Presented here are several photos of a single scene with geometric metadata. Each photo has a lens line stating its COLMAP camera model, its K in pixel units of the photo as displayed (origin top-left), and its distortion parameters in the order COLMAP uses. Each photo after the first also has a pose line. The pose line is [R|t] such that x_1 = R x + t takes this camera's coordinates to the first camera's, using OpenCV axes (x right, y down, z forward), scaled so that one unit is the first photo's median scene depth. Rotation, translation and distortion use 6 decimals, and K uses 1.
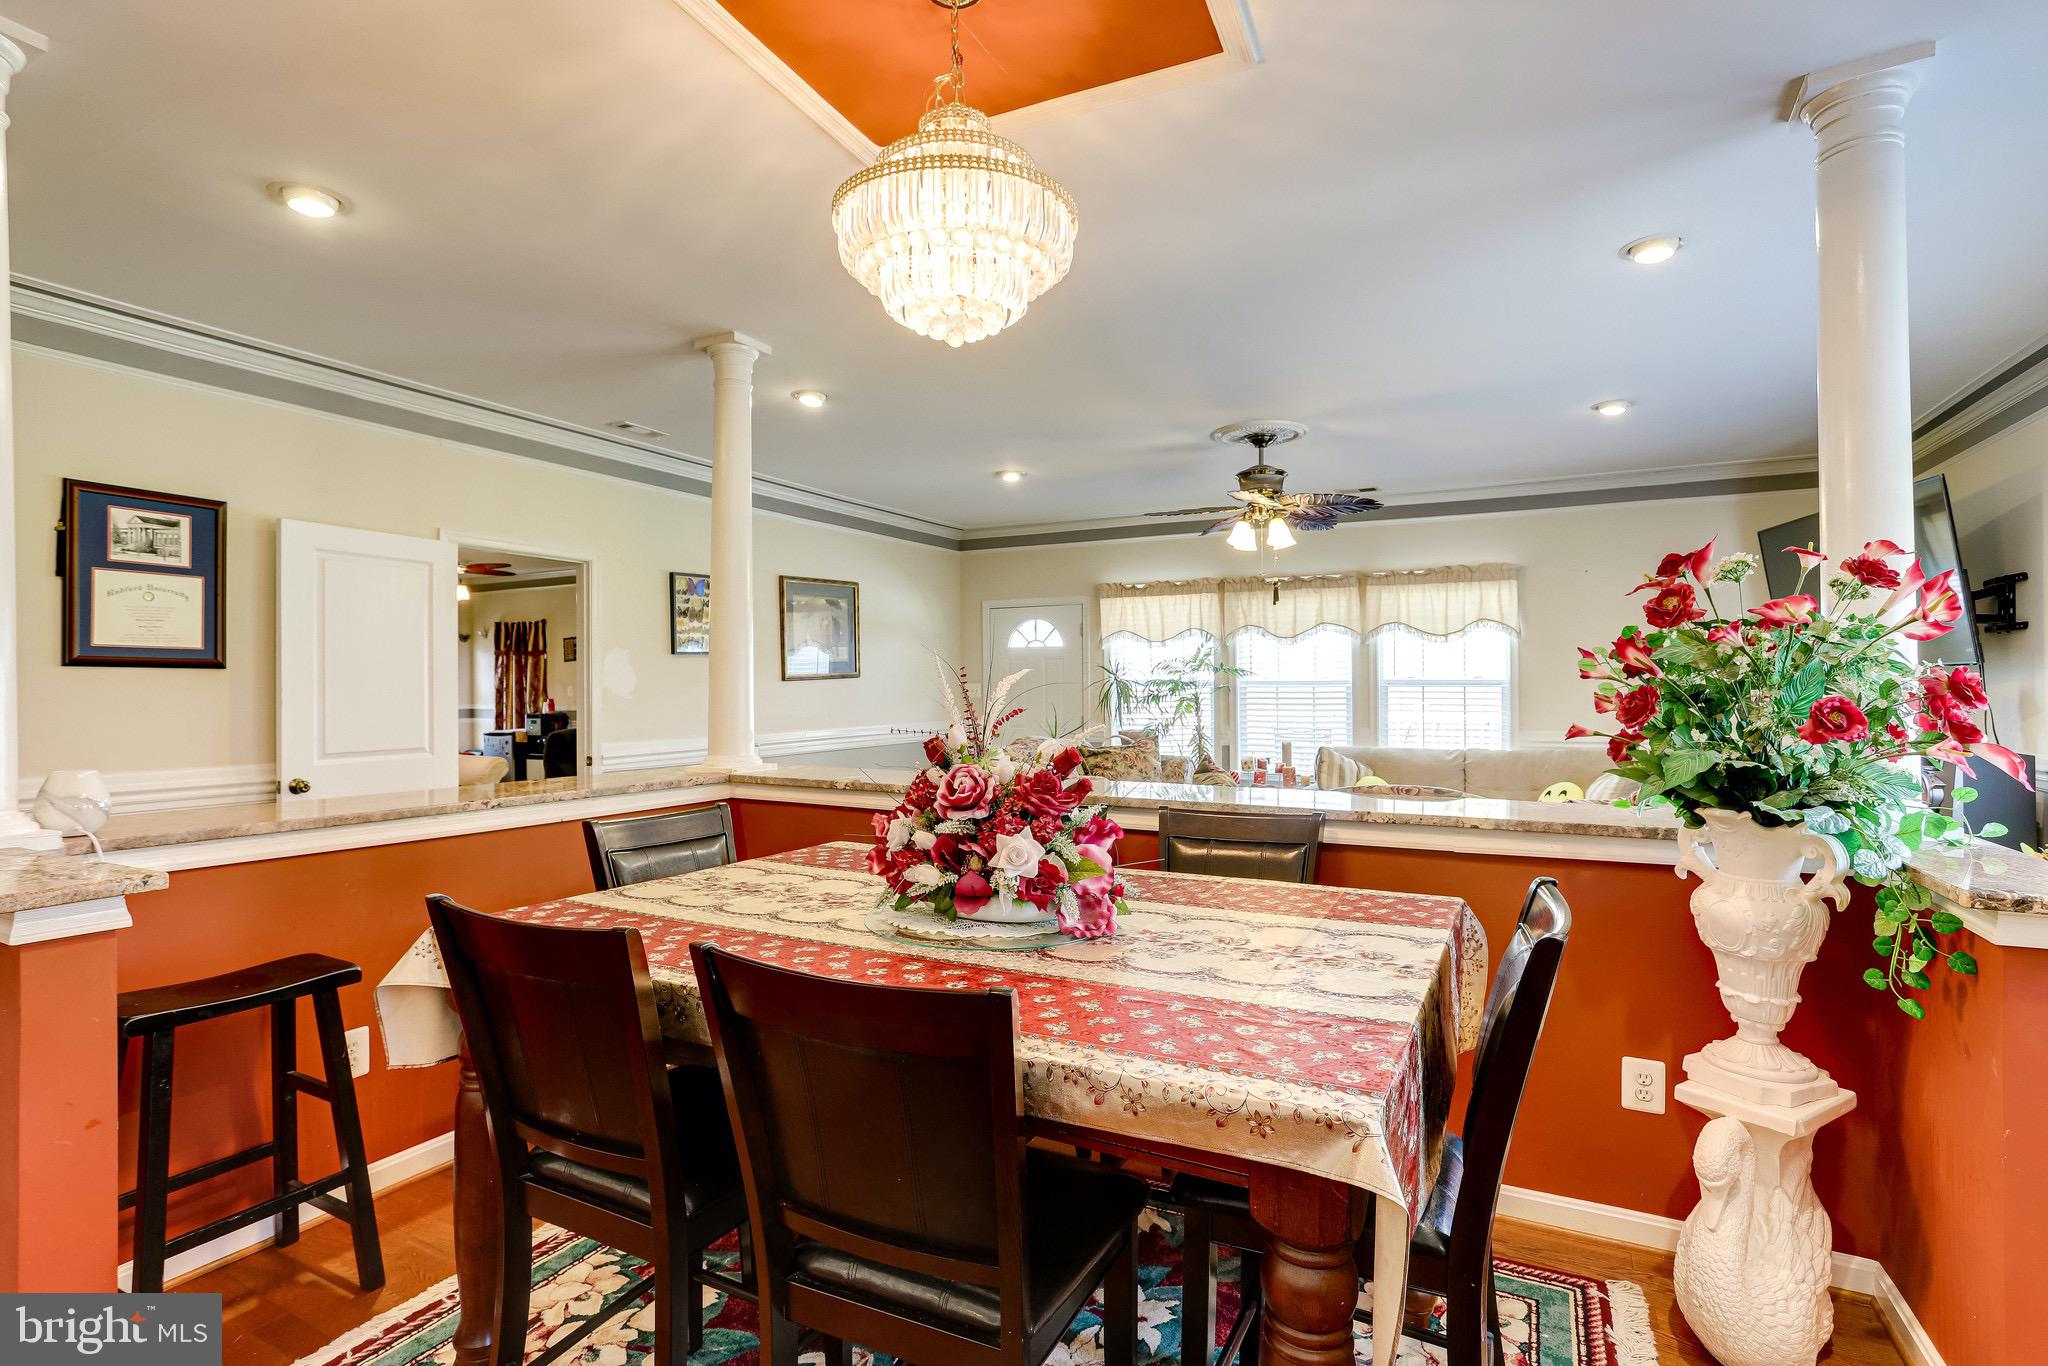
lens RADIAL K [[952.0, 0, 1017.5], [0, 952.0, 696.9], [0, 0, 1]] dist [-0.058391, 0.029724]
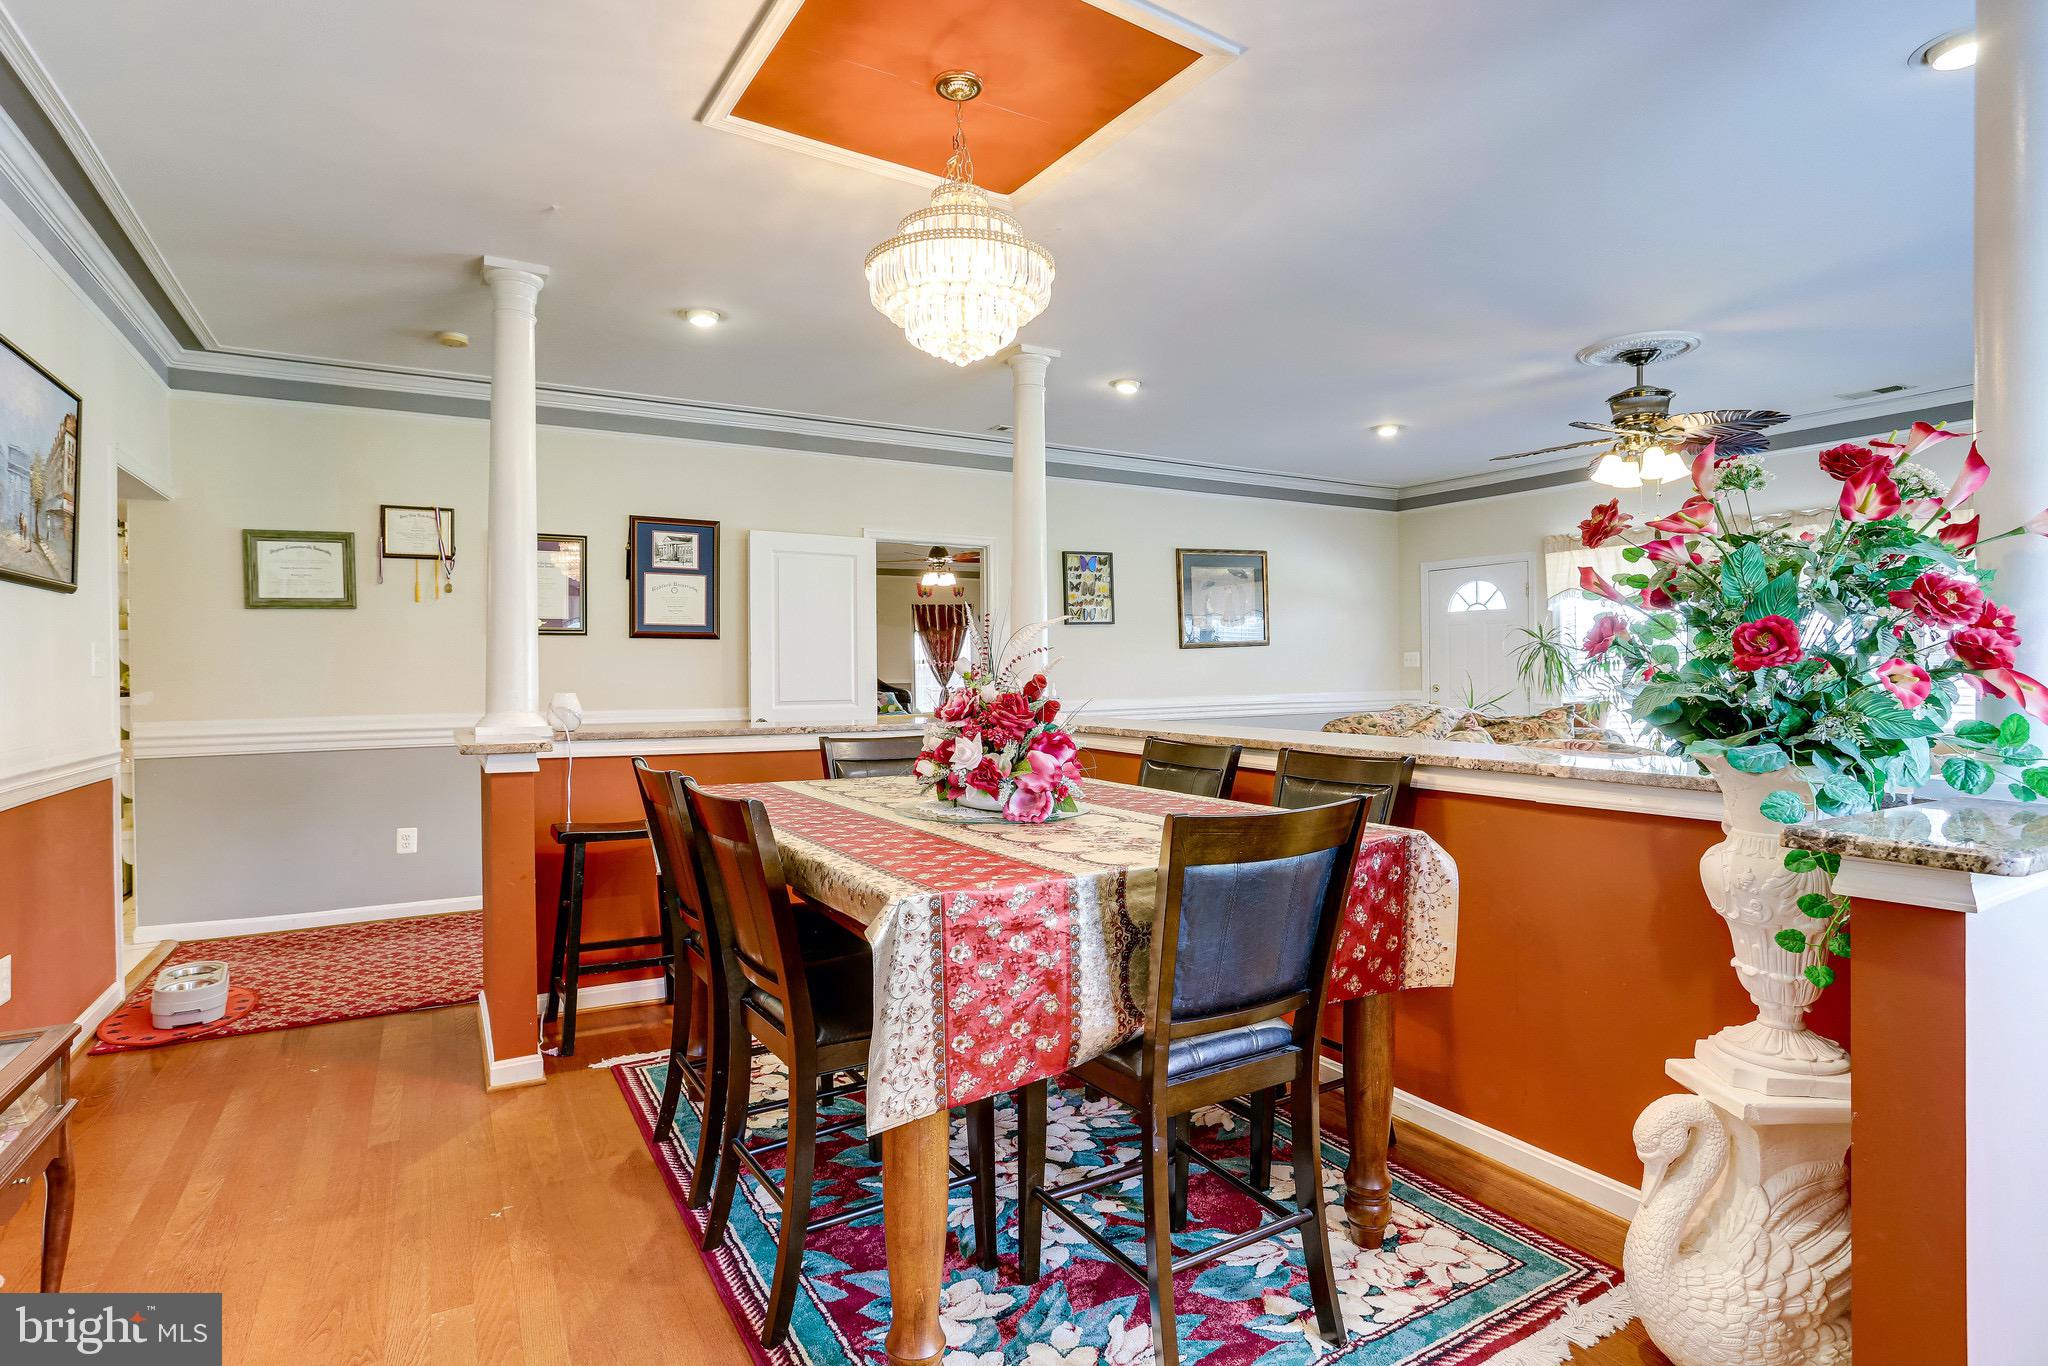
lens RADIAL K [[986.8, 0, 1024.0], [0, 986.8, 683.0], [0, 0, 1]] dist [-0.060778, 0.037363]
pose [[0.861811, 0.005098, -0.507204, 0.309562], [-0.000751, 0.999961, 0.008774, 0.022881], [0.507229, -0.007181, 0.861781, -0.055956]]
